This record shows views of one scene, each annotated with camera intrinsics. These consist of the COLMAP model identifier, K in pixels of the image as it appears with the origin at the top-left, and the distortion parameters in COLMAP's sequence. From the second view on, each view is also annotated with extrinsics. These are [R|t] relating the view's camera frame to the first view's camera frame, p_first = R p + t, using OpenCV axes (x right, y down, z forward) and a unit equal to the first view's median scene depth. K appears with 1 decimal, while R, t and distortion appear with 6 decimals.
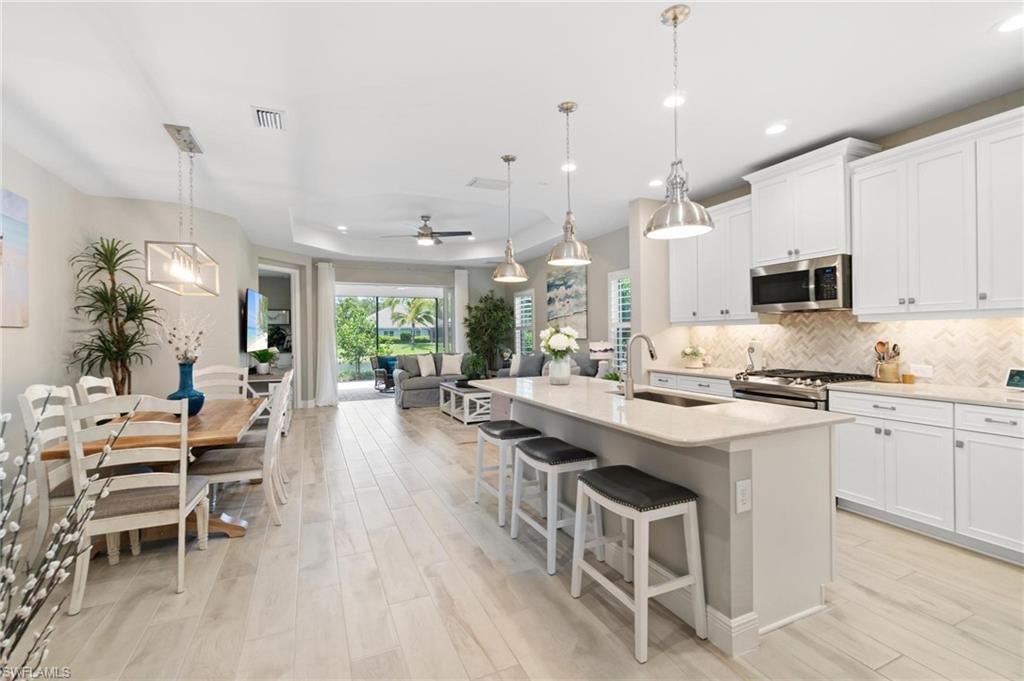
lens RADIAL K [[439.8, 0, 508.6], [0, 439.8, 333.6], [0, 0, 1]] dist [-0.008084, 0.003466]
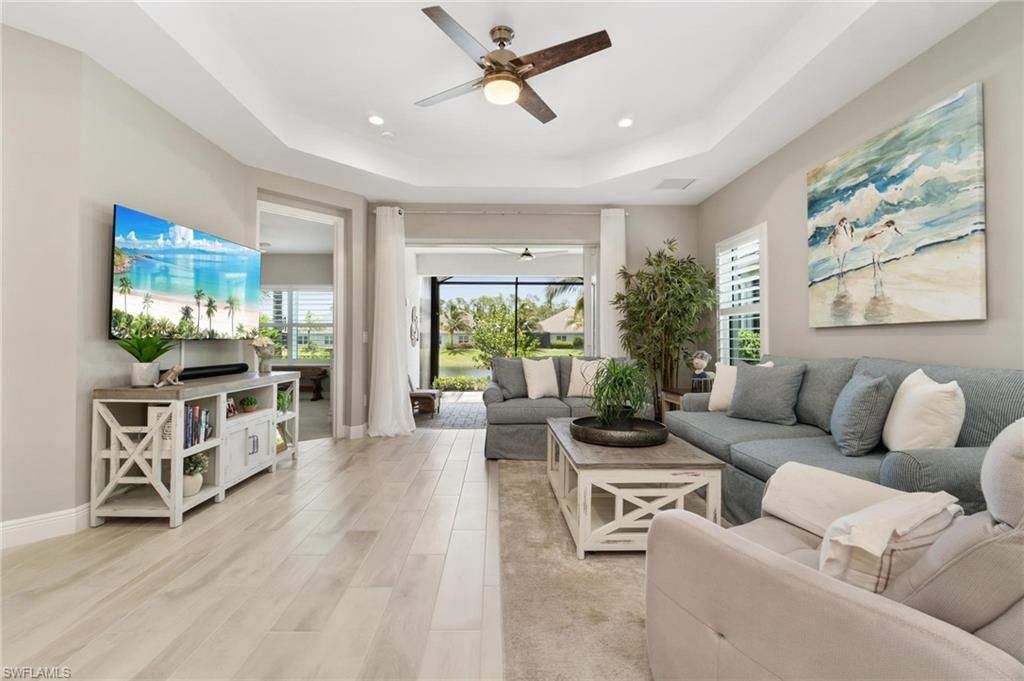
lens RADIAL K [[439.8, 0, 504.6], [0, 439.8, 336.4], [0, 0, 1]] dist [-0.008084, 0.003466]
pose [[0.918277, 0.007687, -0.395864, -0.022570], [-0.011360, 0.999911, -0.006935, 0.046399], [0.395775, 0.010865, 0.918283, 0.883268]]
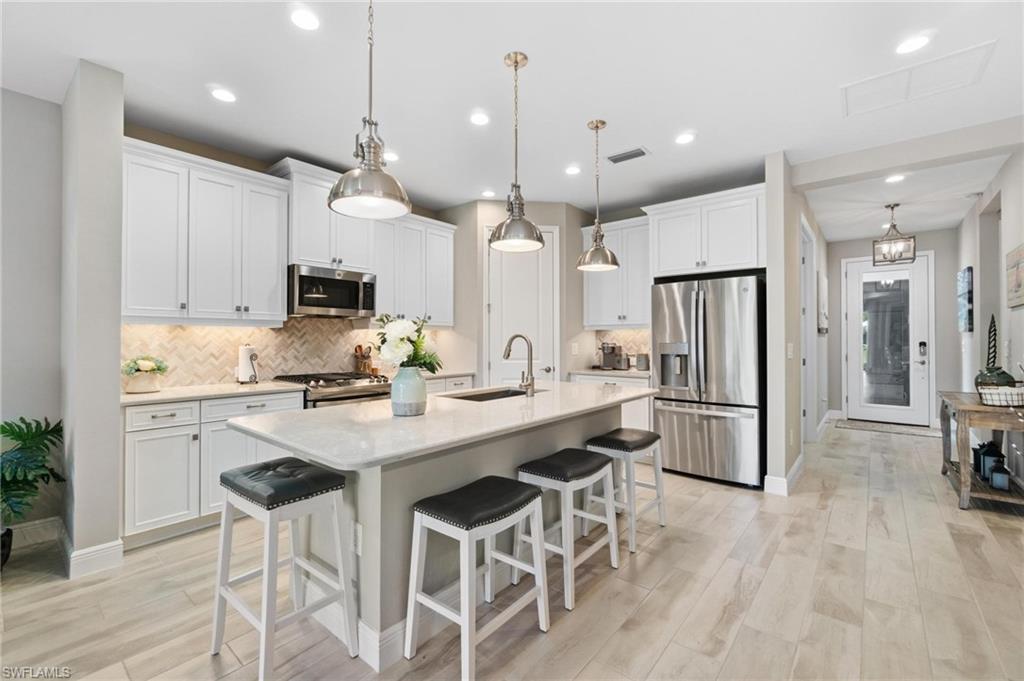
lens RADIAL K [[439.8, 0, 497.1], [0, 439.8, 333.1], [0, 0, 1]] dist [-0.008084, 0.003466]
pose [[-0.422782, 0.028886, 0.905771, -0.369730], [0.004983, 0.999551, -0.029551, 0.017358], [-0.906218, -0.007980, -0.422736, 0.860590]]
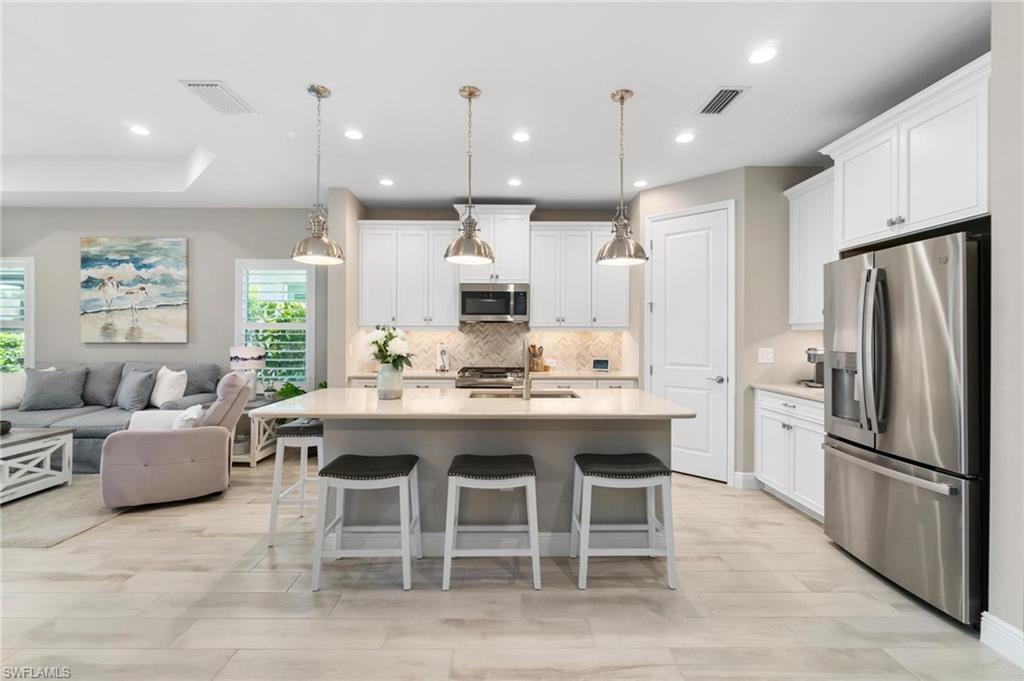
lens RADIAL K [[439.8, 0, 502.7], [0, 439.8, 335.8], [0, 0, 1]] dist [-0.008084, 0.003466]
pose [[0.407755, 0.012511, 0.913006, -0.418447], [-0.011537, 0.999897, -0.008549, 0.001095], [-0.913019, -0.007048, 0.407857, 0.347451]]
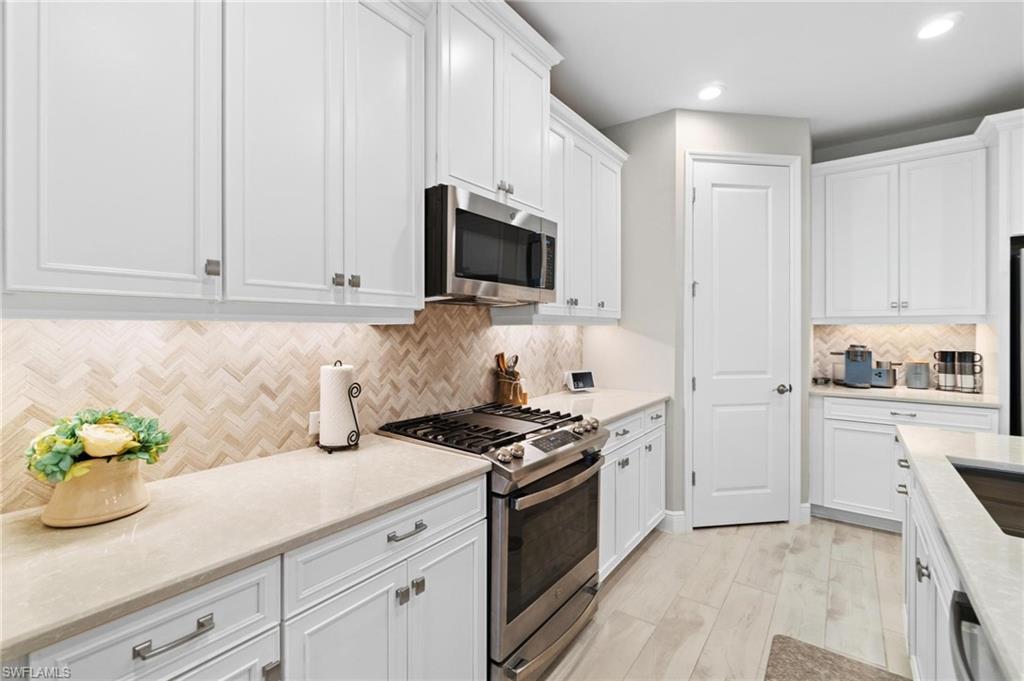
lens RADIAL K [[439.8, 0, 491.1], [0, 439.8, 331.7], [0, 0, 1]] dist [-0.008084, 0.003466]
pose [[-0.463747, 0.009416, 0.885918, 0.152485], [0.006226, 0.999953, -0.007369, -0.008722], [-0.885946, 0.002099, -0.463784, 0.987118]]
